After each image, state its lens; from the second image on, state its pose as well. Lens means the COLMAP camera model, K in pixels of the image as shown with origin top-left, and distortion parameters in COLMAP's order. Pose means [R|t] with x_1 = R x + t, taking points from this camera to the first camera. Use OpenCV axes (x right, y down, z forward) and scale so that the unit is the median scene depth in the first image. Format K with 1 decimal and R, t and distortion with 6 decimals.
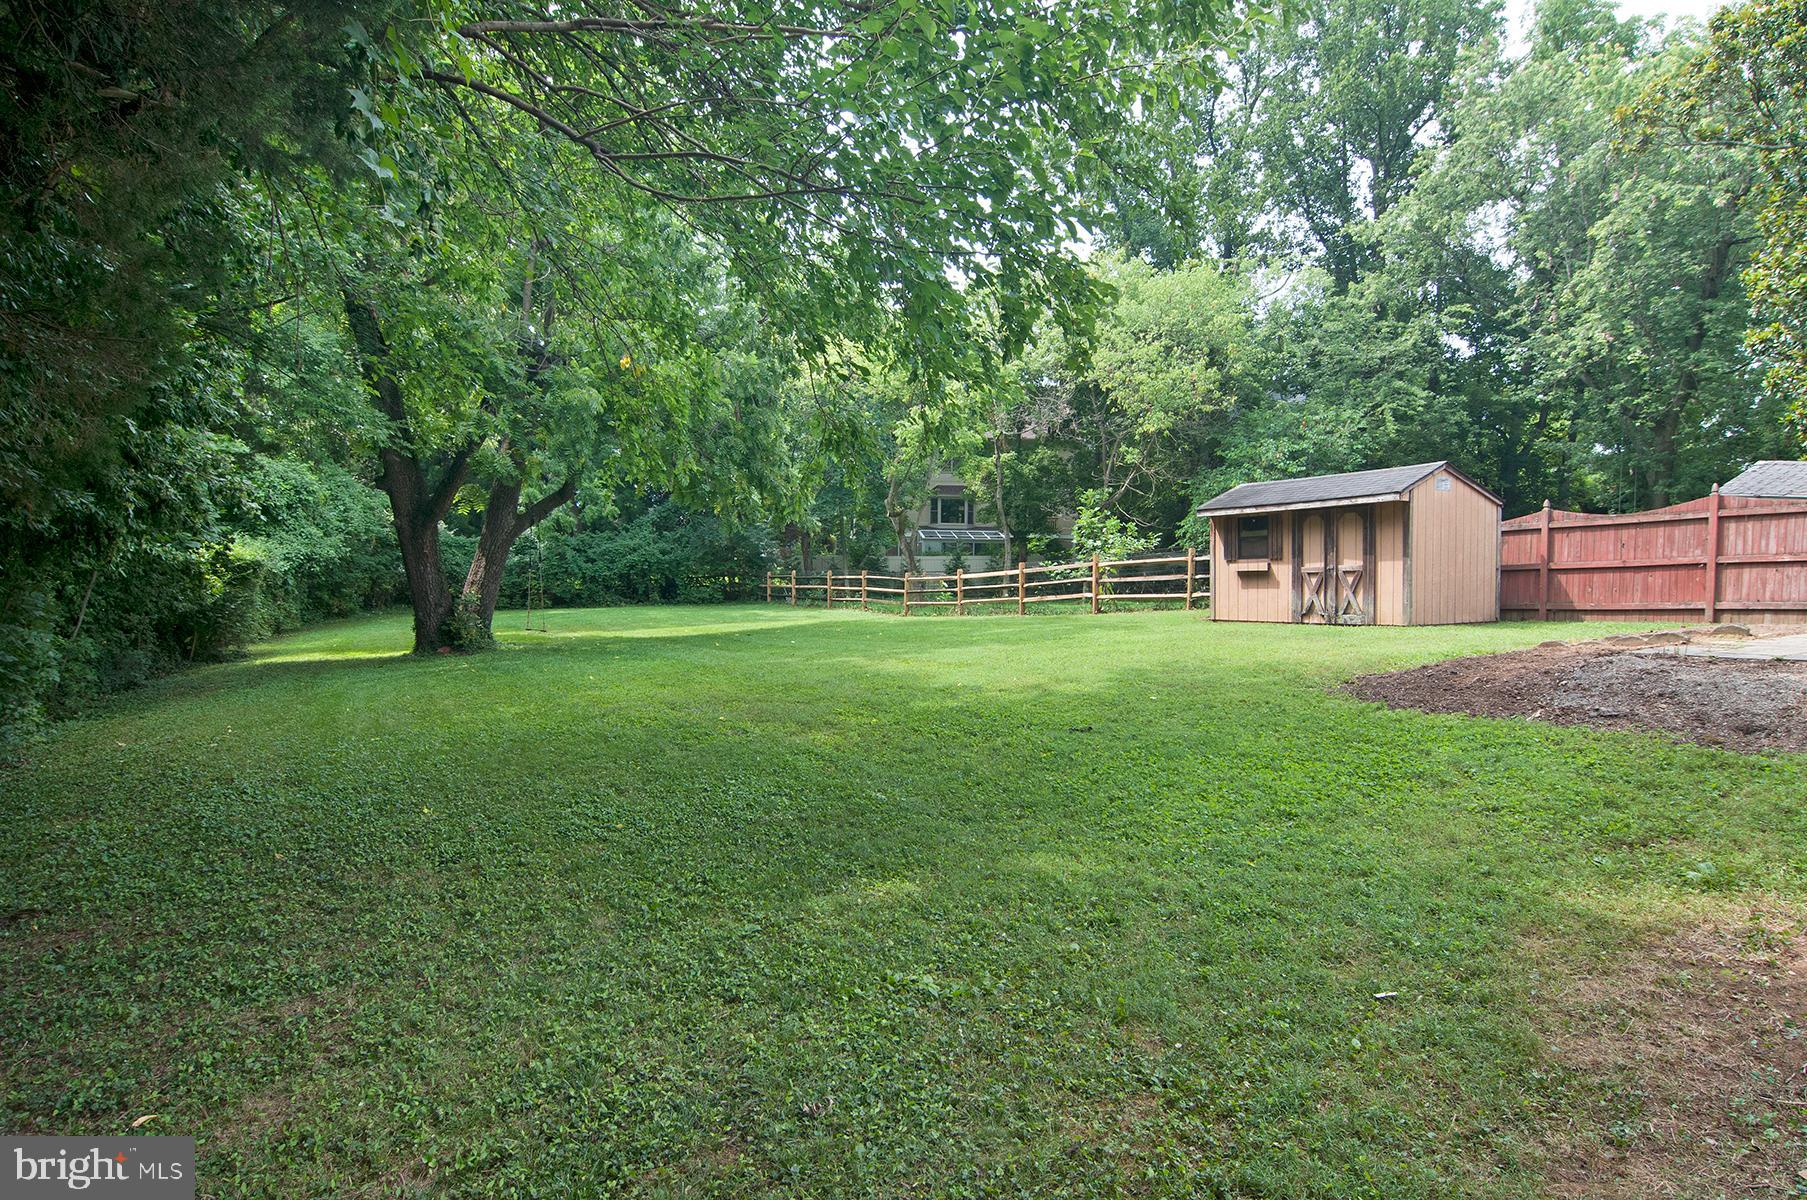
lens RADIAL K [[936.3, 0, 904.2], [0, 936.3, 599.6], [0, 0, 1]] dist [-0.017730, -0.001589]
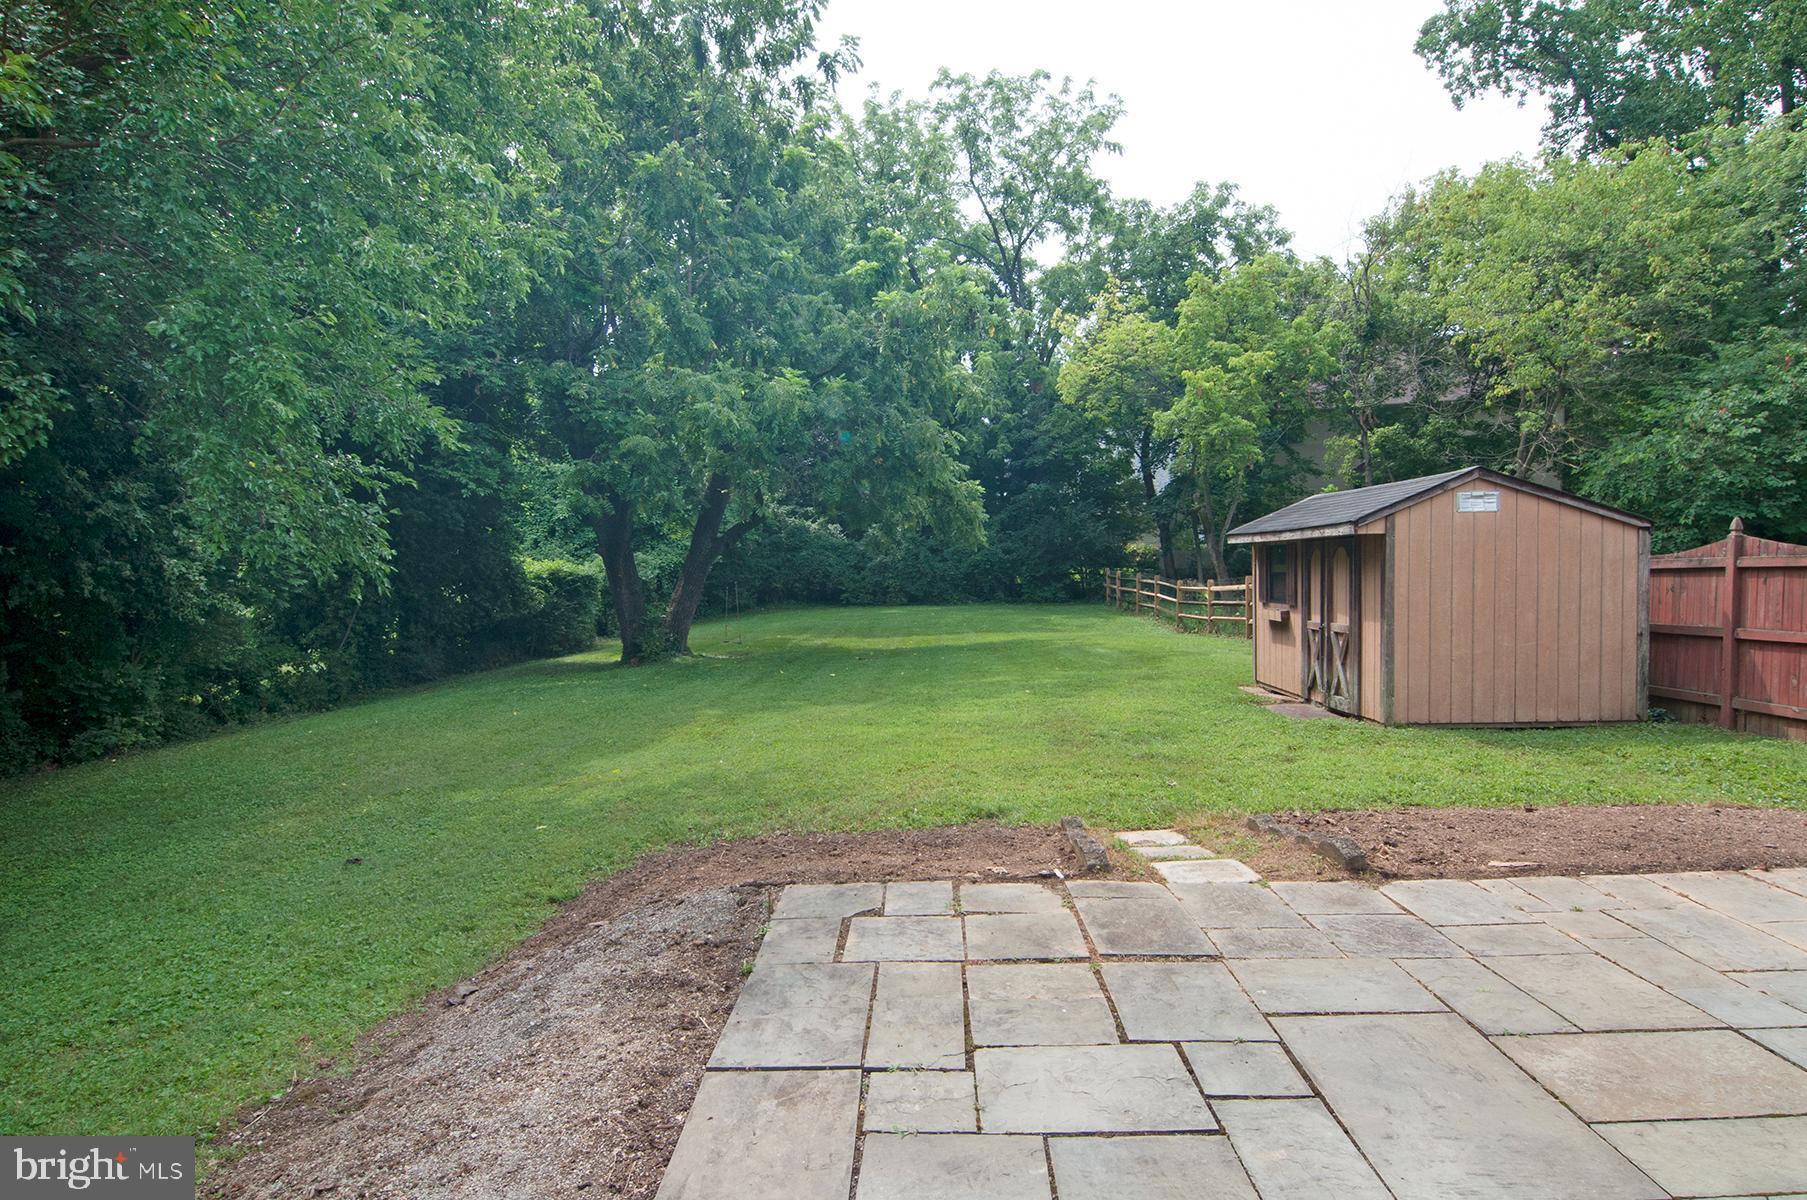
lens RADIAL K [[936.3, 0, 906.4], [0, 936.3, 591.8], [0, 0, 1]] dist [-0.017730, -0.001589]
pose [[0.845120, 0.012490, -0.534431, 0.558270], [-0.004129, 0.999850, 0.016836, -0.068324], [0.534561, -0.012022, 0.845044, 0.244045]]
